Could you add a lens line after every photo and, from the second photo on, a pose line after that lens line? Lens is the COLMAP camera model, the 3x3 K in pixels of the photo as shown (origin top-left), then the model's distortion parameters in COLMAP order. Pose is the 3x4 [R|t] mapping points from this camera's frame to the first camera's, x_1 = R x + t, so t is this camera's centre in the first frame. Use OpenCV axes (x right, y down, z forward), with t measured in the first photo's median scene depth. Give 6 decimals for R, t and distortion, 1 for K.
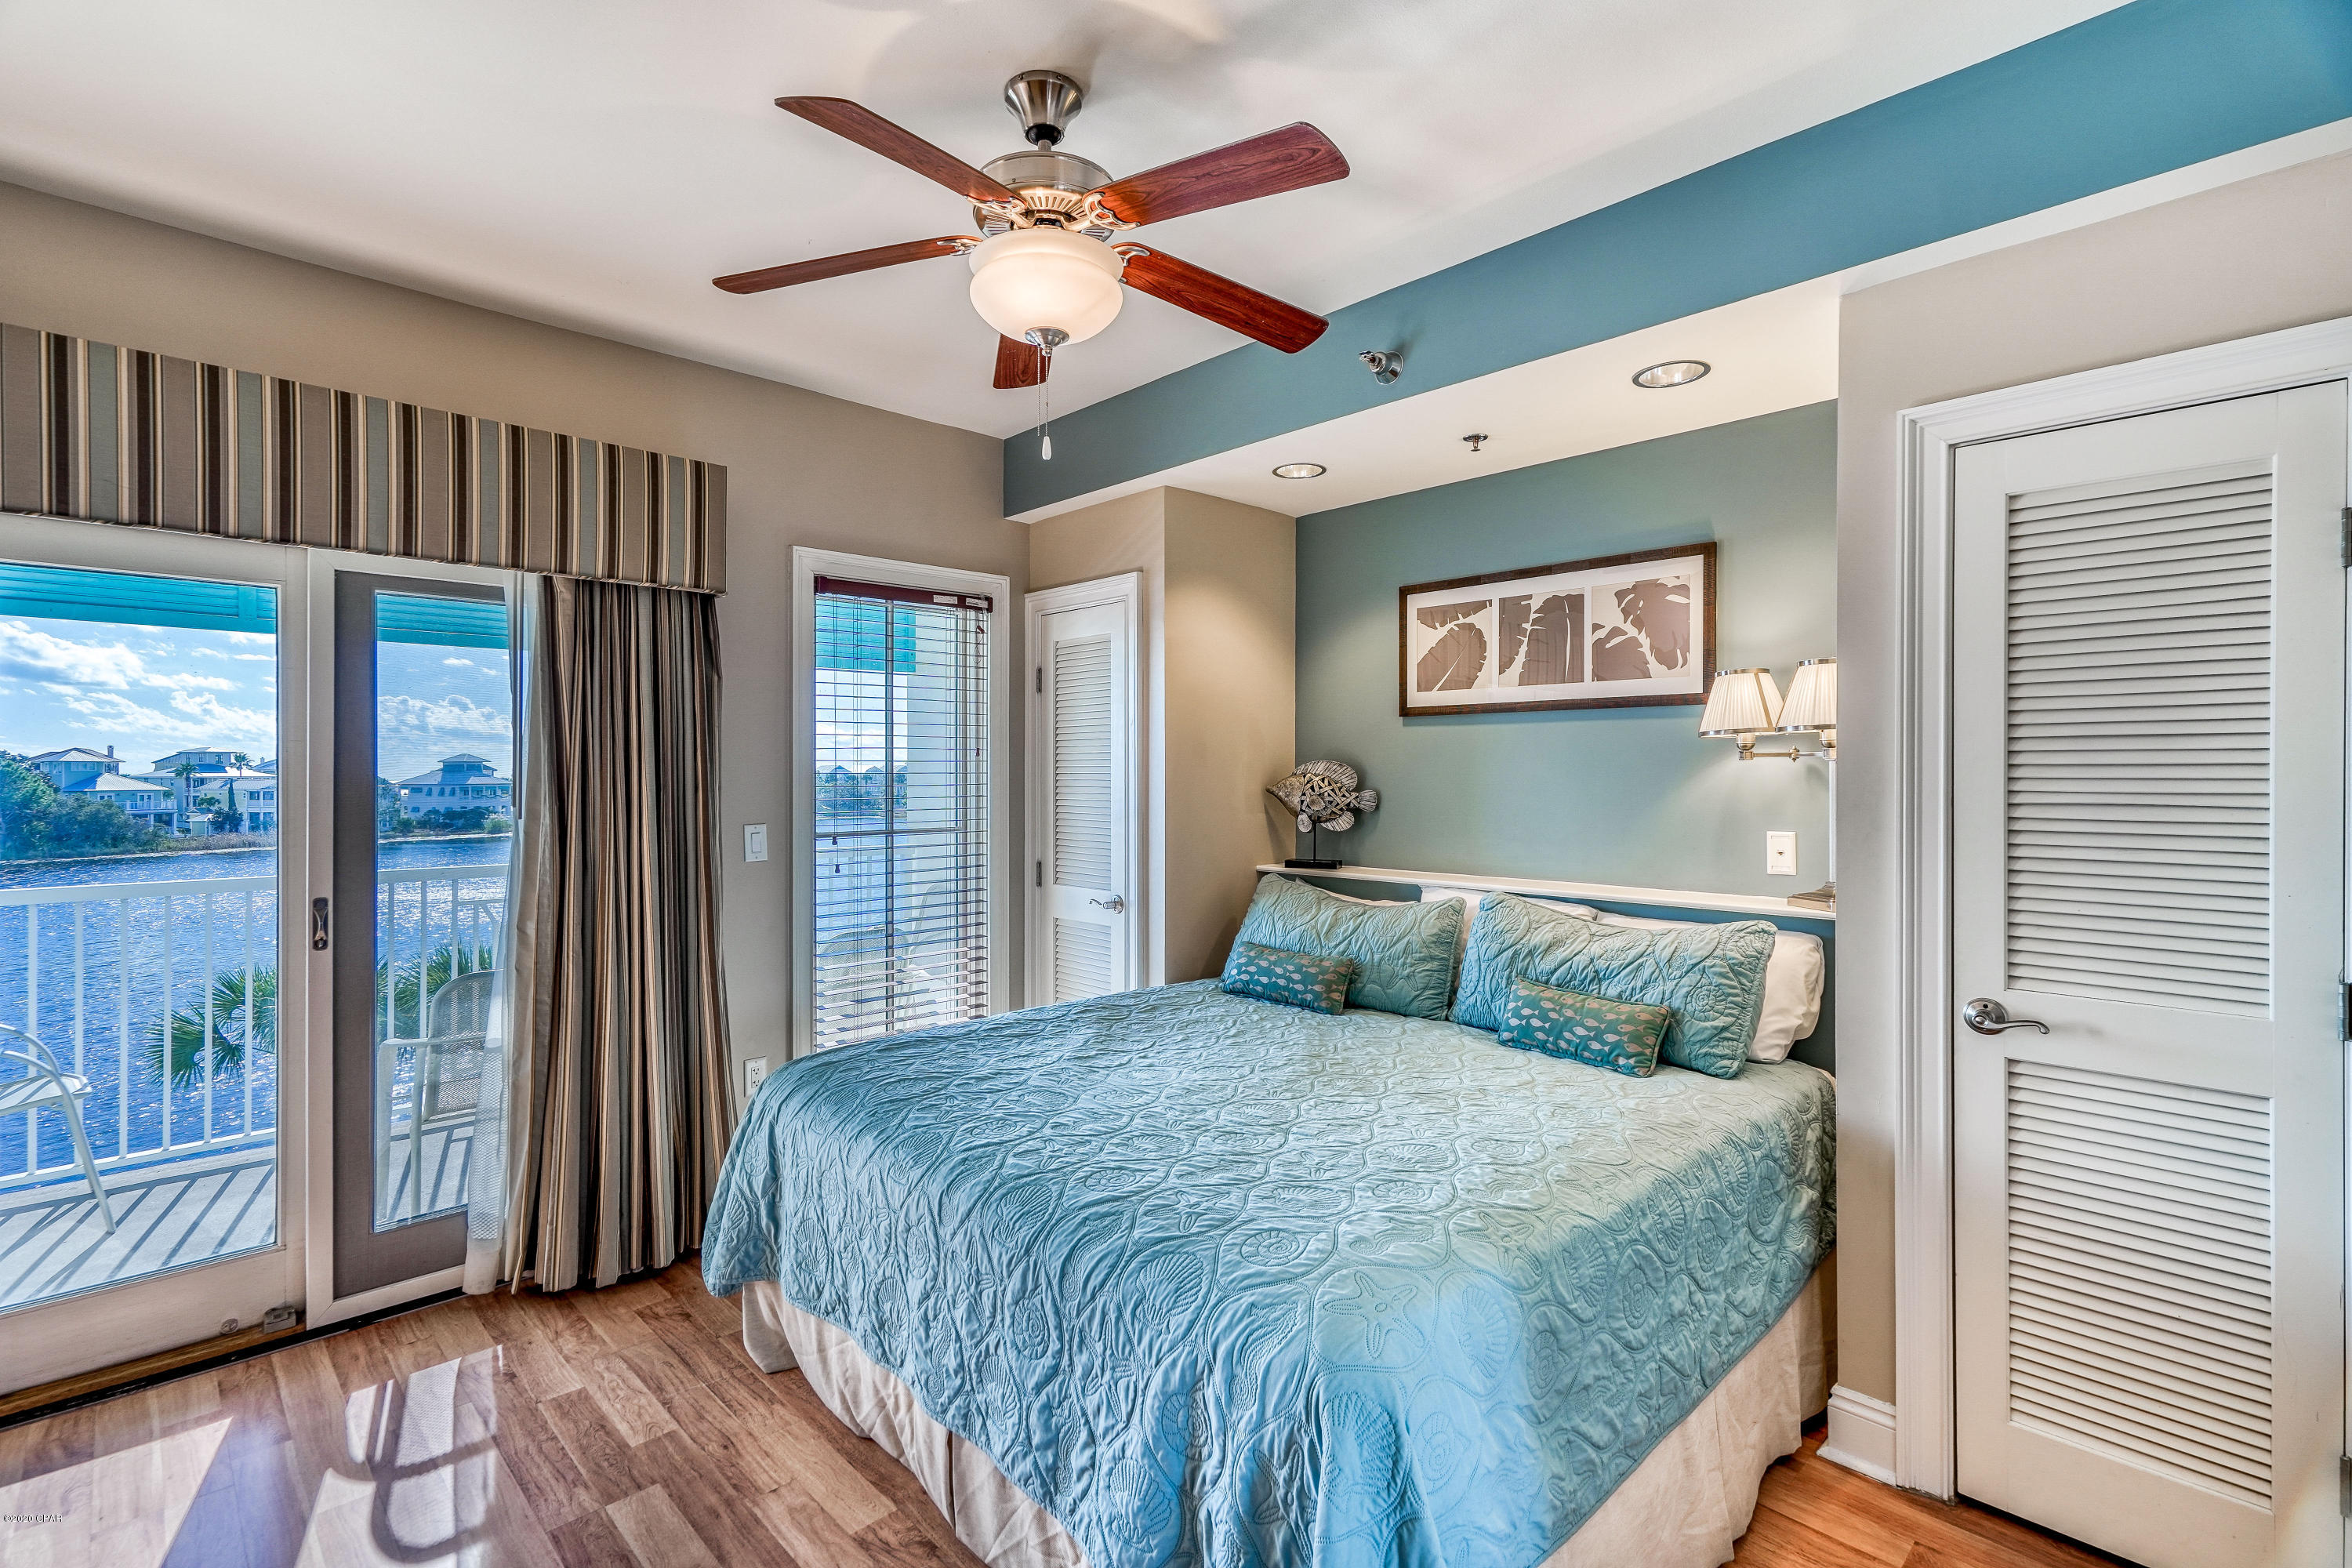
lens RADIAL K [[1120.2, 0, 1192.1], [0, 1120.2, 769.7], [0, 0, 1]] dist [-0.003845, 0.010230]
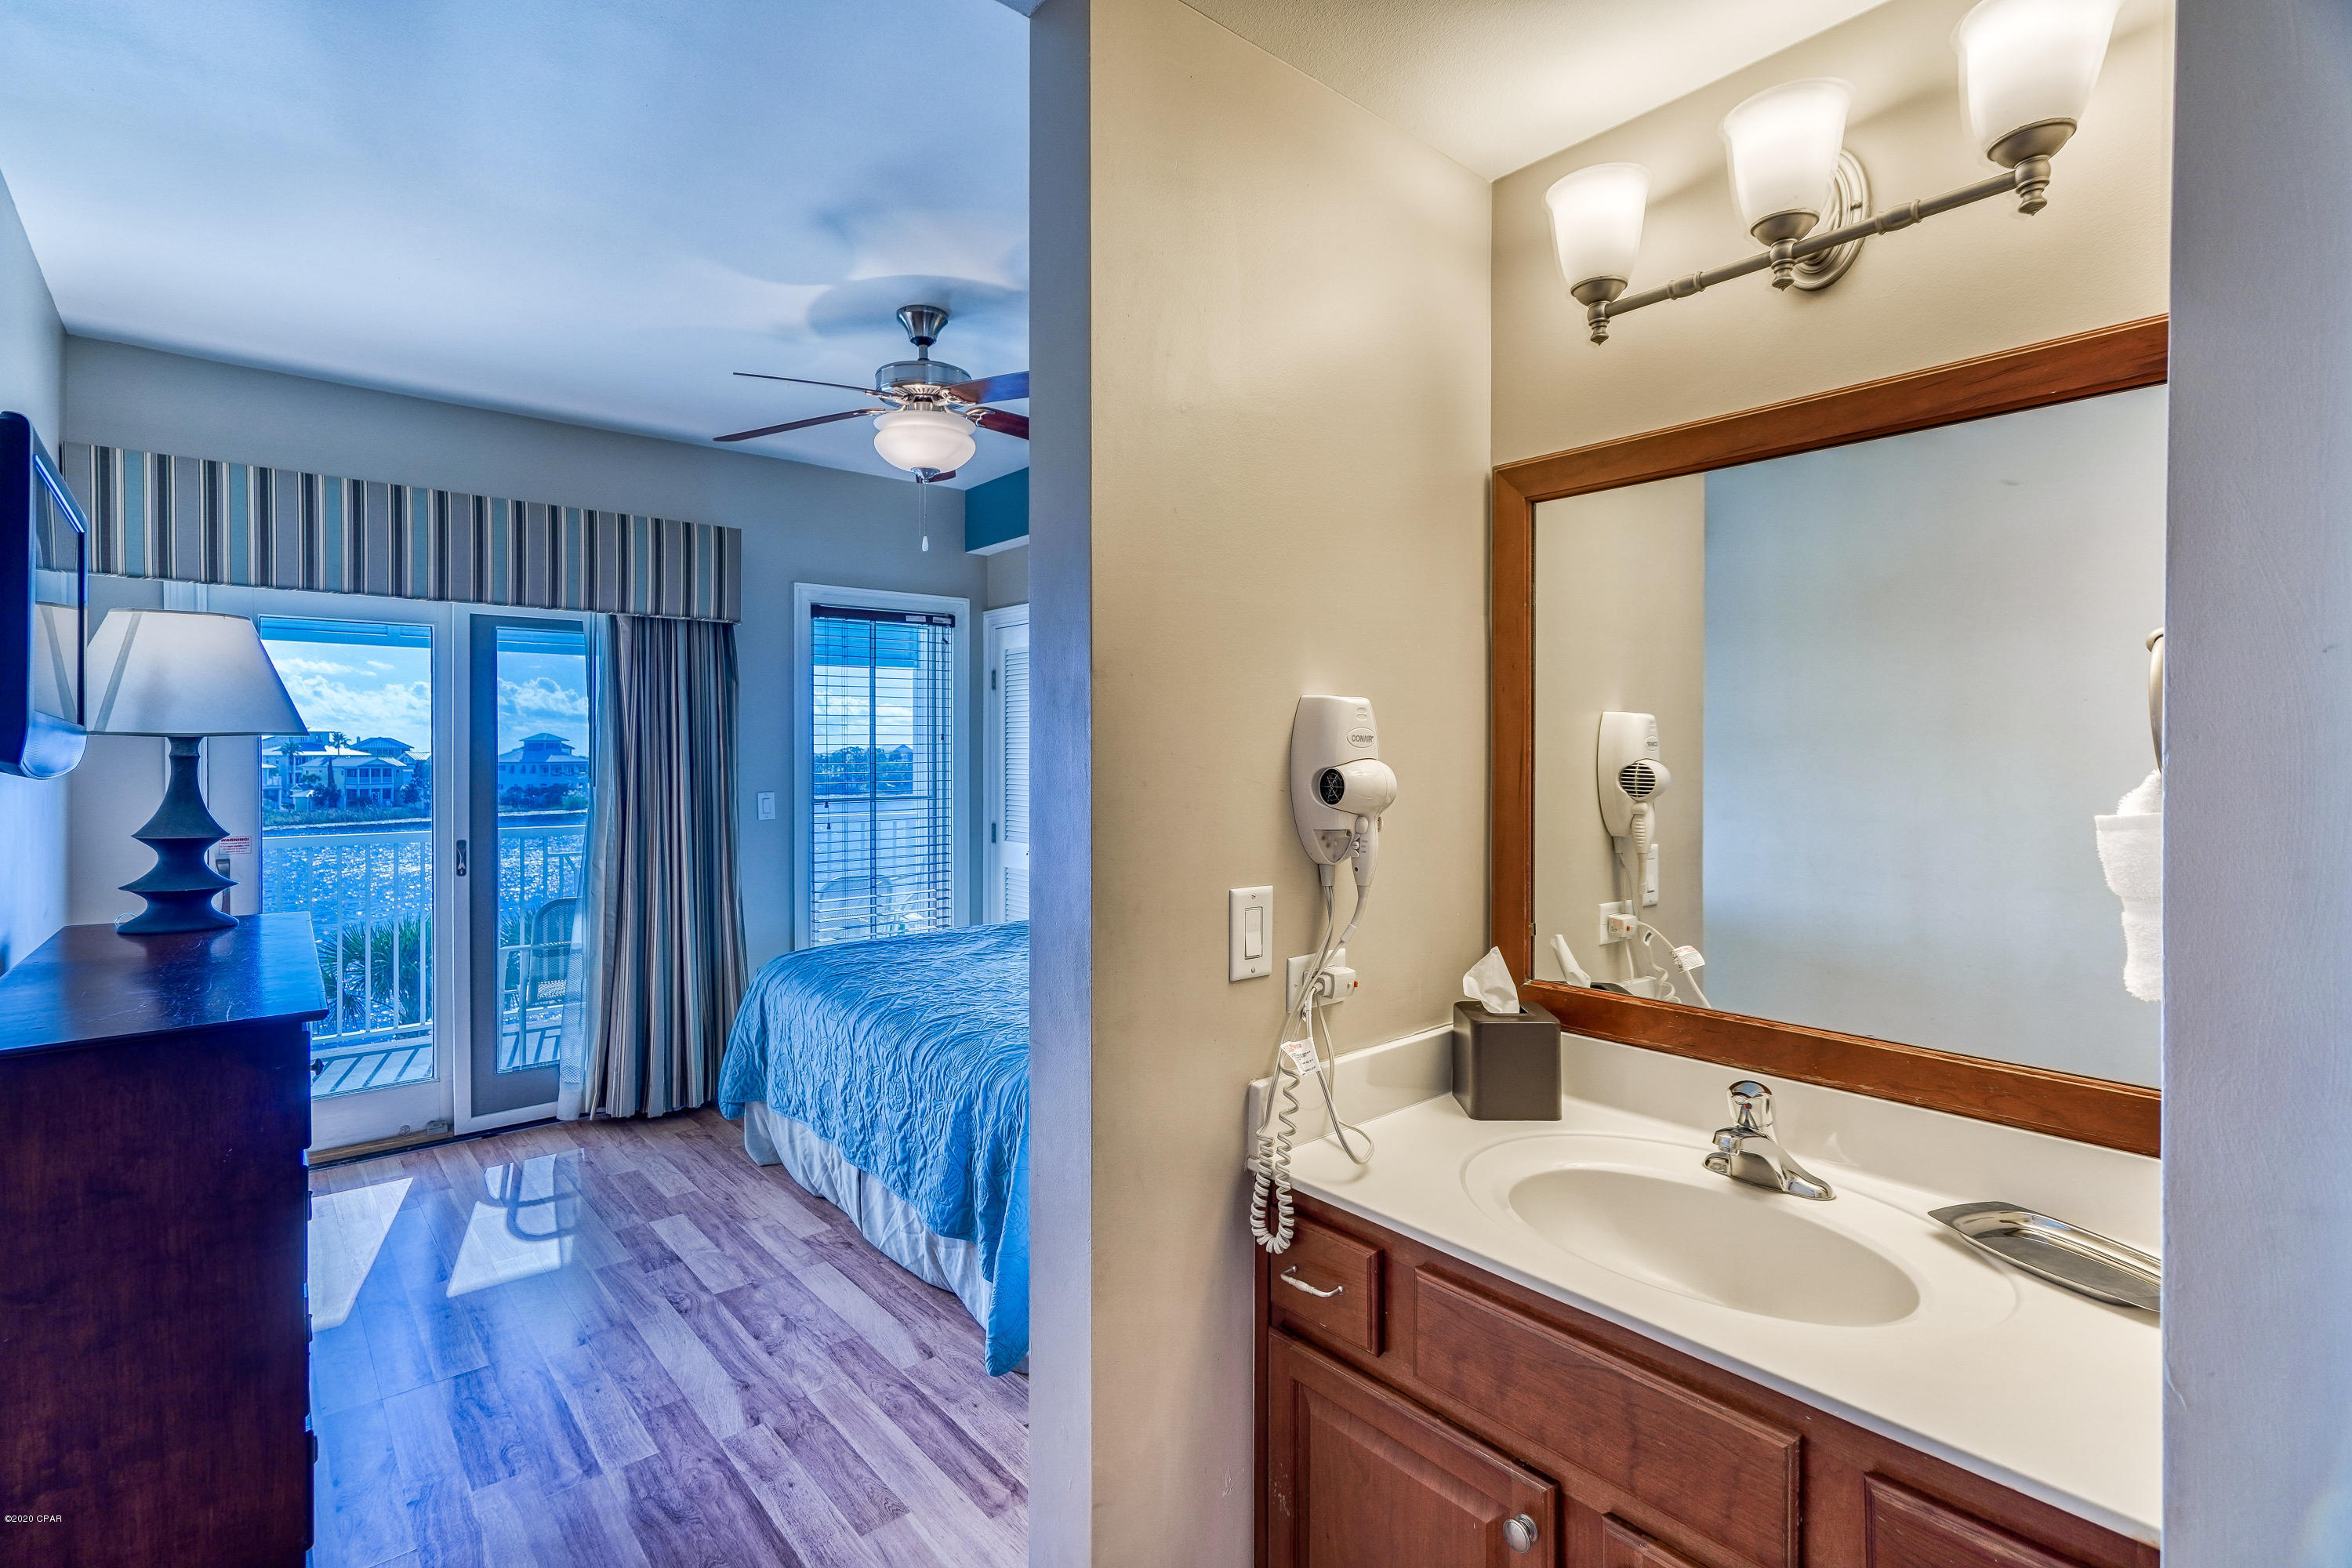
lens RADIAL K [[1120.2, 0, 1196.7], [0, 1120.2, 751.3], [0, 0, 1]] dist [-0.003845, 0.010230]
pose [[0.998833, -0.000331, -0.048297, 0.233618], [0.000482, 0.999995, 0.003112, -0.004774], [0.048296, -0.003132, 0.998828, -0.385553]]
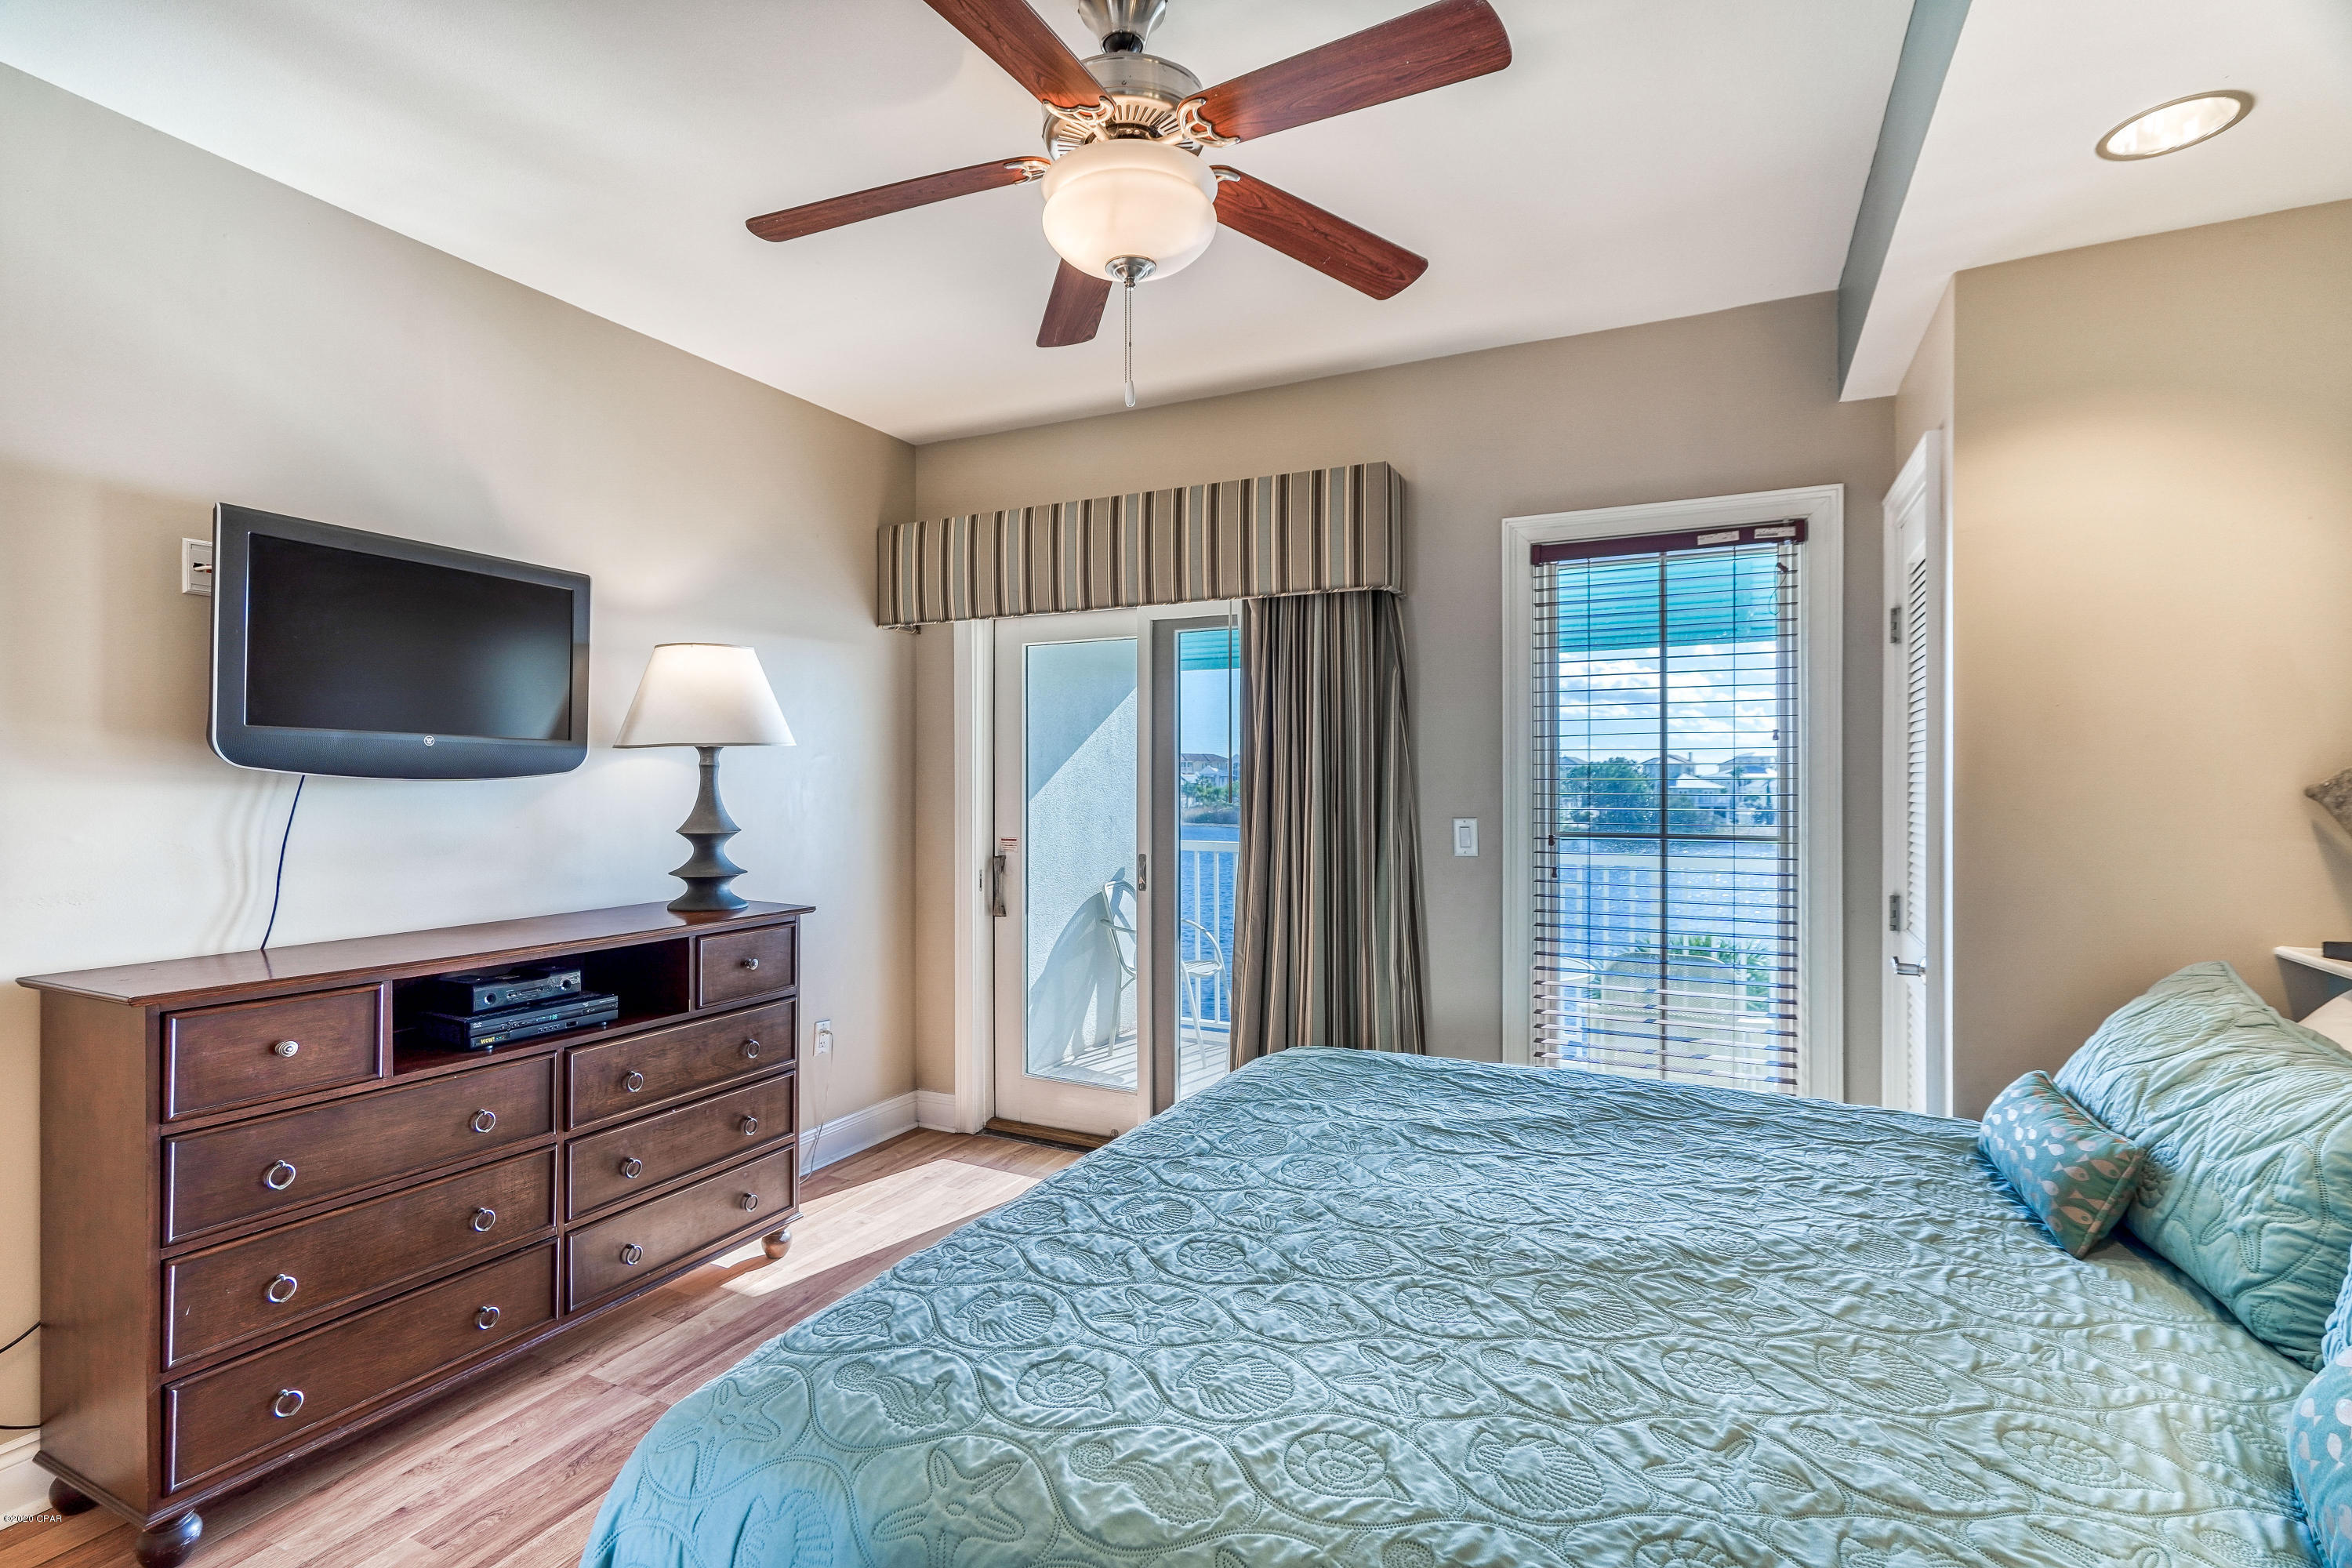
lens RADIAL K [[1120.2, 0, 1155.3], [0, 1120.2, 766.5], [0, 0, 1]] dist [-0.003845, 0.010230]
pose [[0.332464, -0.007414, -0.943087, 0.533434], [0.003993, 0.999971, -0.006453, 0.011927], [0.943107, -0.001620, 0.332484, 0.534555]]
